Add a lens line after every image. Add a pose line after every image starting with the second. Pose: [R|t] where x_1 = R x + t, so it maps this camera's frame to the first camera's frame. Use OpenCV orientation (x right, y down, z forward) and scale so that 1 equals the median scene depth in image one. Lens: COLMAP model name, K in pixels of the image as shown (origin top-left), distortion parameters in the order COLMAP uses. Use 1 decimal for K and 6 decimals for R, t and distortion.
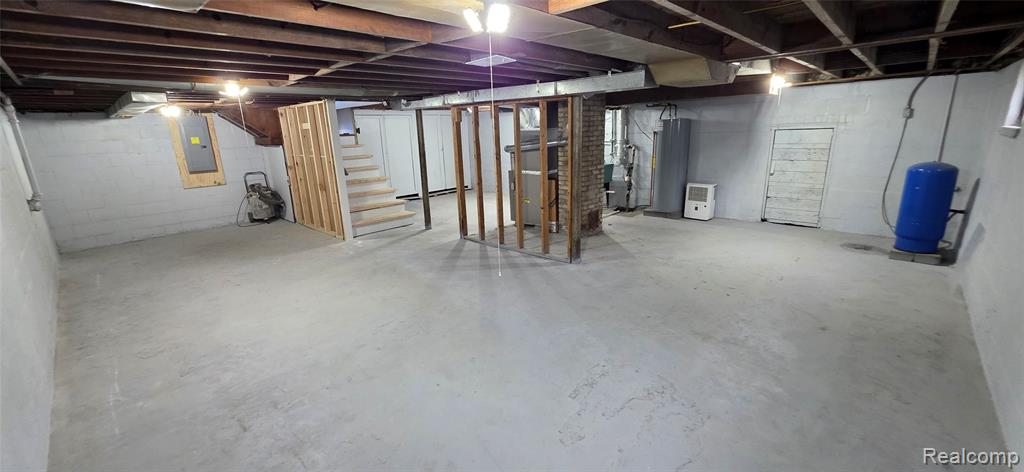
lens RADIAL K [[410.1, 0, 511.4], [0, 410.1, 235.2], [0, 0, 1]] dist [0.002216, 0.000156]
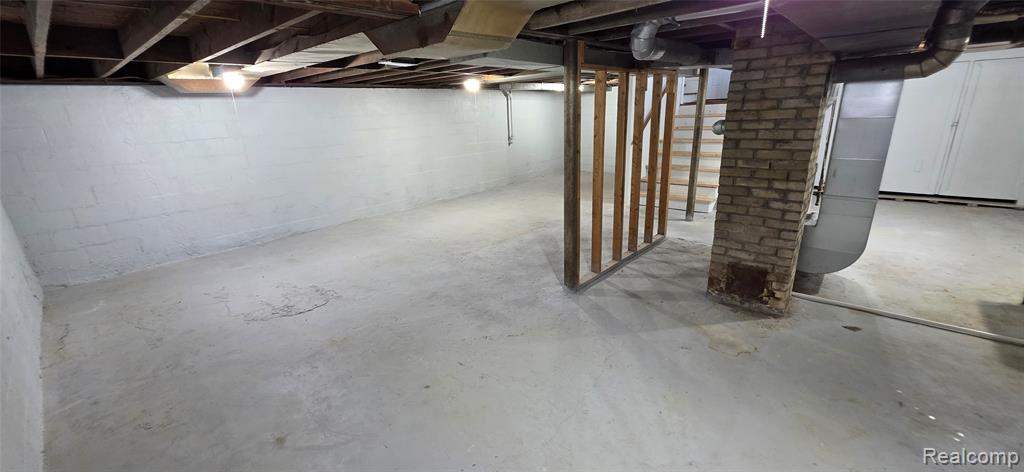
lens RADIAL K [[410.1, 0, 511.7], [0, 410.1, 238.4], [0, 0, 1]] dist [0.002216, 0.000156]
pose [[0.022629, 0.329243, -0.943974, 0.819506], [-0.213619, 0.924002, 0.317156, -0.233795], [0.976655, 0.194473, 0.091242, 0.789829]]
